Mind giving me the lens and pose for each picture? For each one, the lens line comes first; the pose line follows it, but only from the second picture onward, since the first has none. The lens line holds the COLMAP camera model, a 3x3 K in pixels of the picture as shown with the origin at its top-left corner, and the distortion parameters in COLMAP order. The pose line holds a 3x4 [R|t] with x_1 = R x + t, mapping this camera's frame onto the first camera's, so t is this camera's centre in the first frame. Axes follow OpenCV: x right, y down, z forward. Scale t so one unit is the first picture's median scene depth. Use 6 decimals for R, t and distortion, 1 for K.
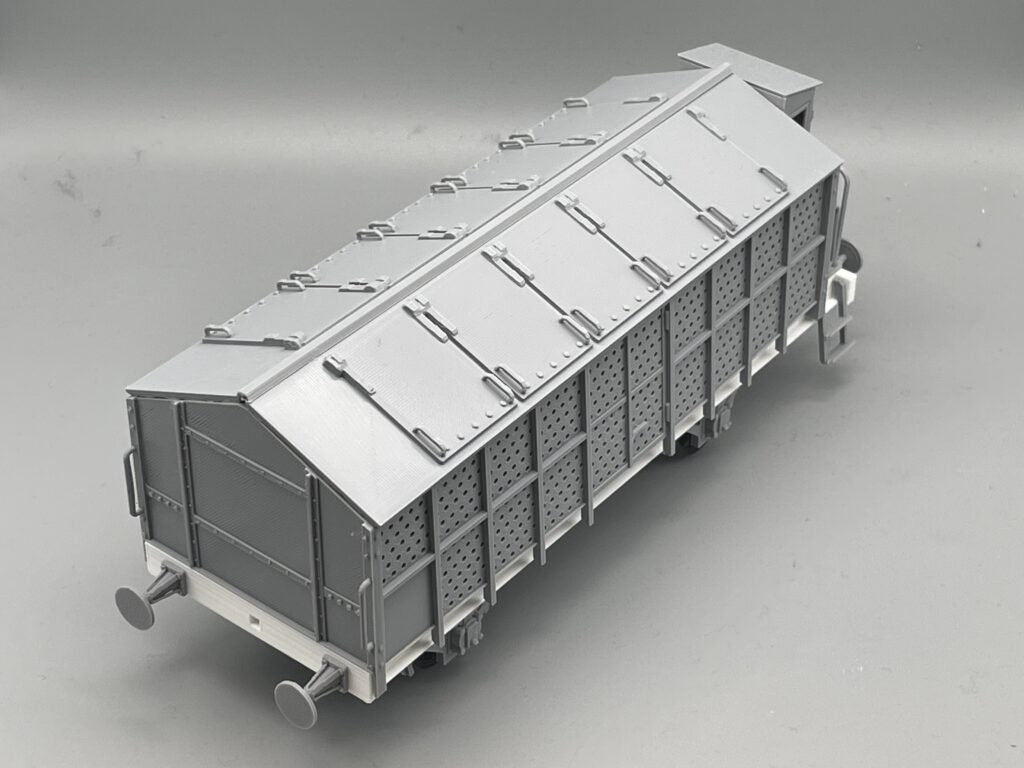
lens RADIAL K [[2169.3, 0, 512.0], [0, 2169.3, 384.0], [0, 0, 1]] dist [0.009825, 2.264174]
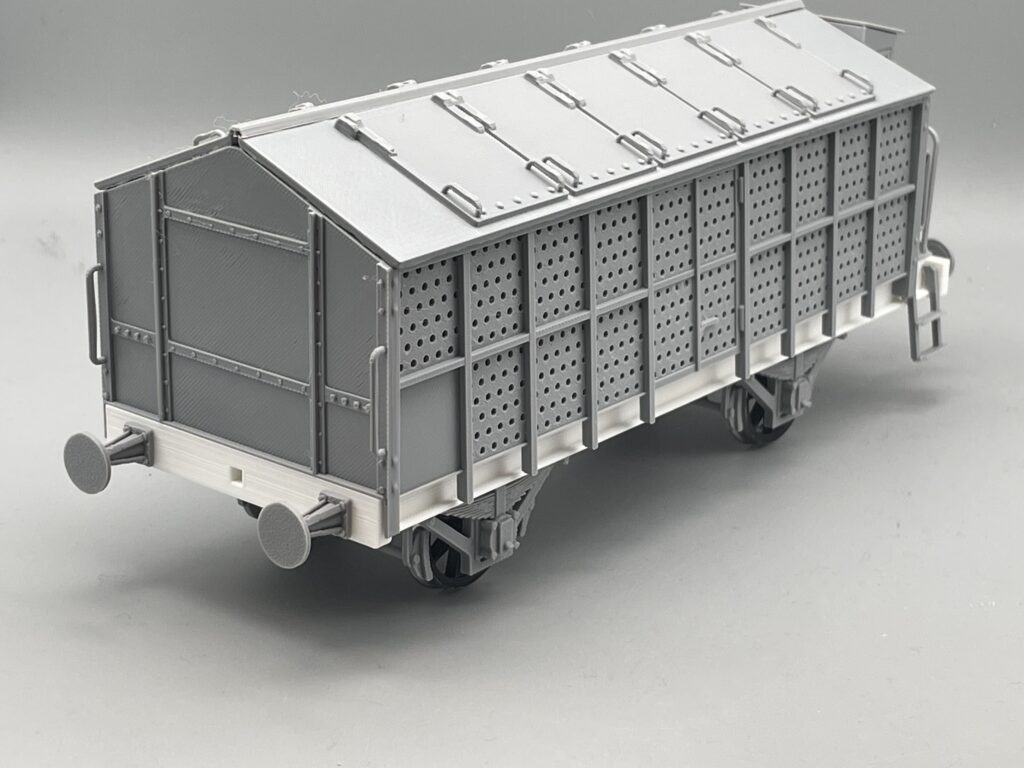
lens RADIAL K [[2169.3, 0, 512.0], [0, 2169.3, 384.0], [0, 0, 1]] dist [0.009825, 2.264174]
pose [[0.999923, 0.011764, -0.003931, -0.014339], [-0.012403, 0.951715, -0.306731, 0.322929], [0.000133, 0.306756, 0.951788, 0.231124]]
